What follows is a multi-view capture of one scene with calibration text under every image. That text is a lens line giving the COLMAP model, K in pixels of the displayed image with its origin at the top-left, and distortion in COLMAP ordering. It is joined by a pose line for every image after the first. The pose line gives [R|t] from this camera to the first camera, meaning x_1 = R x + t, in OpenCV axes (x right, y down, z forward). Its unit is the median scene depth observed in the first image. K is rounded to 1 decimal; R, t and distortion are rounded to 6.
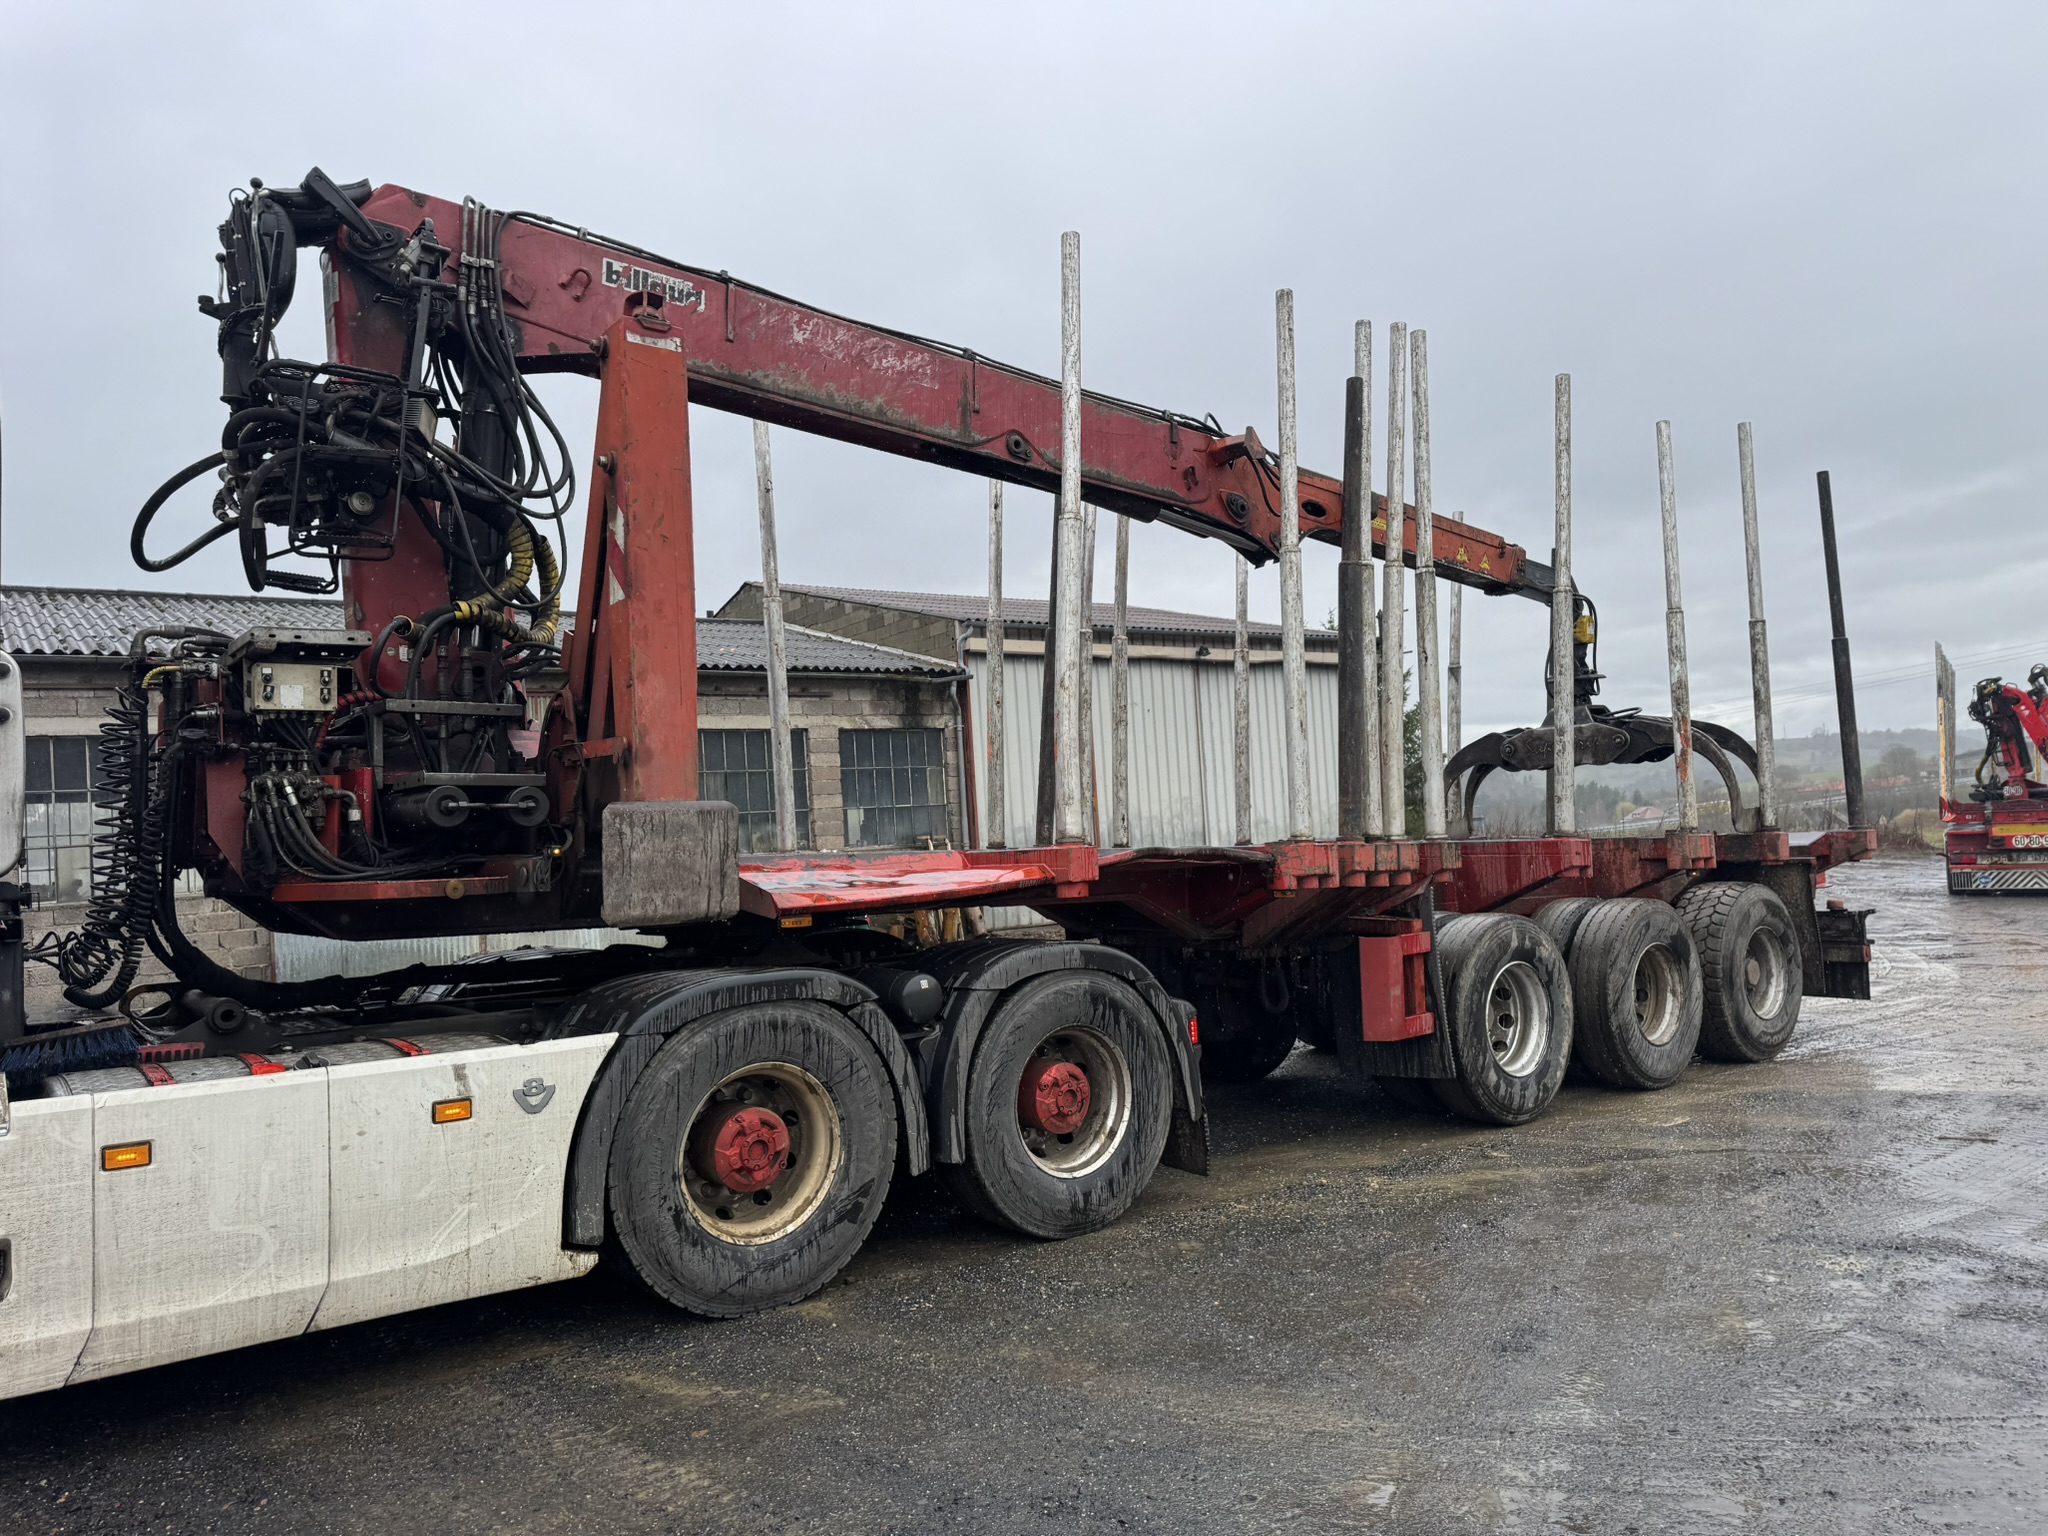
lens RADIAL K [[1454.8, 0, 1043.4], [0, 1454.8, 772.9], [0, 0, 1]] dist [0.047234, -0.053145]
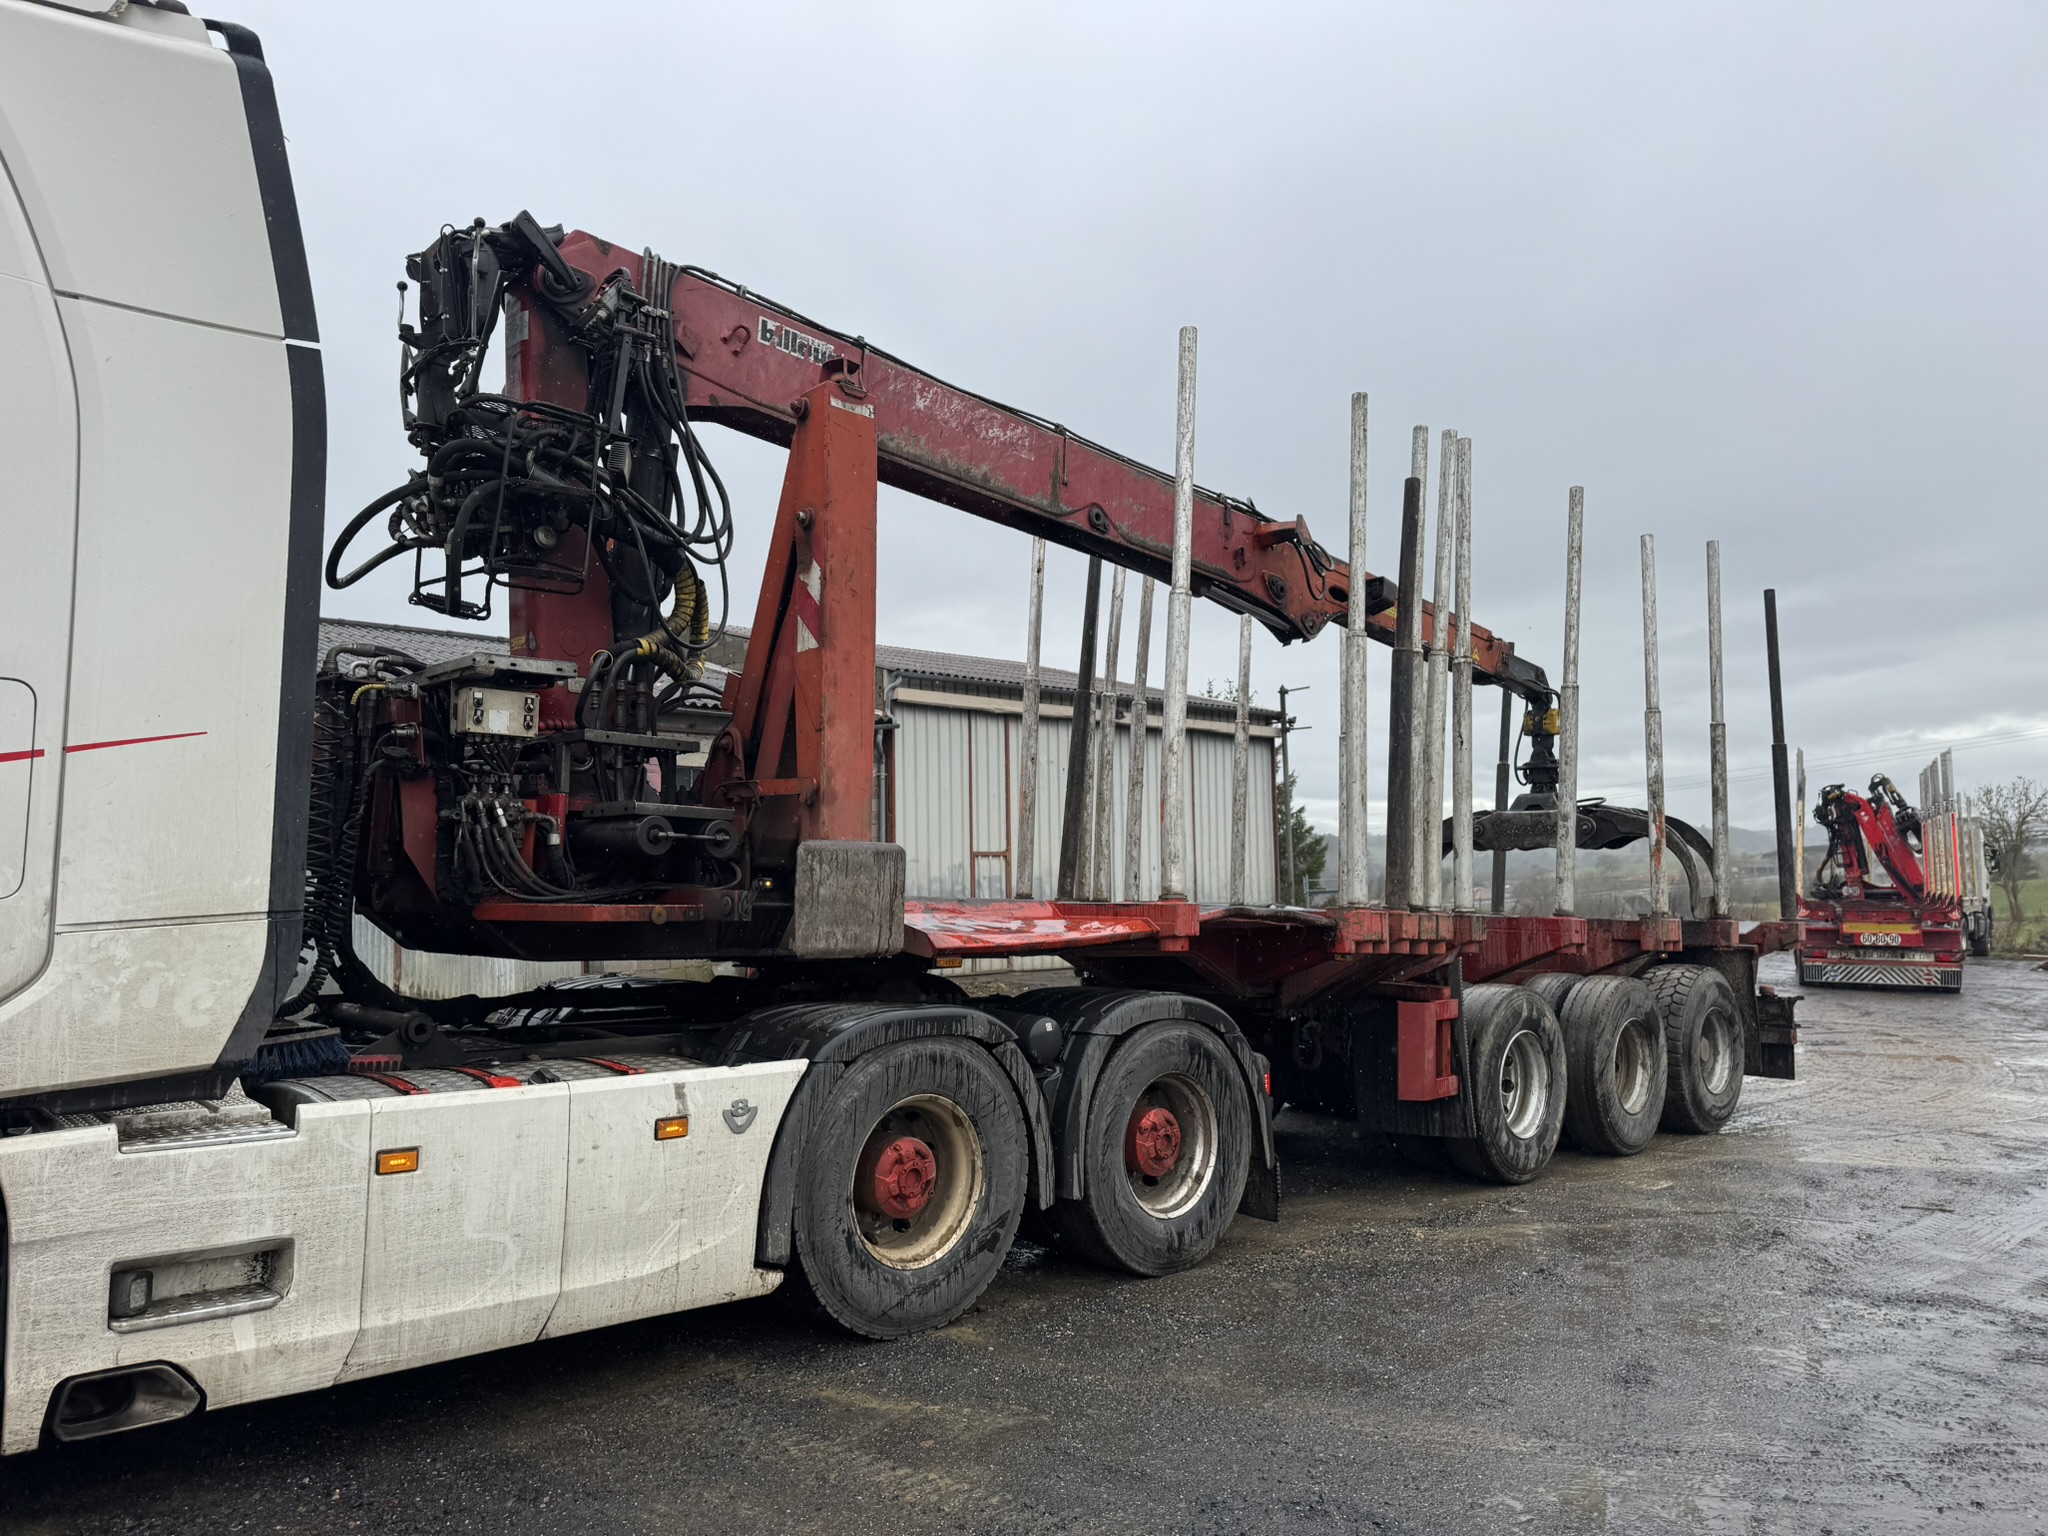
lens RADIAL K [[1454.8, 0, 1034.6], [0, 1454.8, 786.5], [0, 0, 1]] dist [0.047234, -0.053145]
pose [[0.994163, 0.056205, 0.092097, -0.184691], [-0.053614, 0.998100, -0.030364, 0.003914], [-0.093629, 0.025249, 0.995287, -0.046054]]
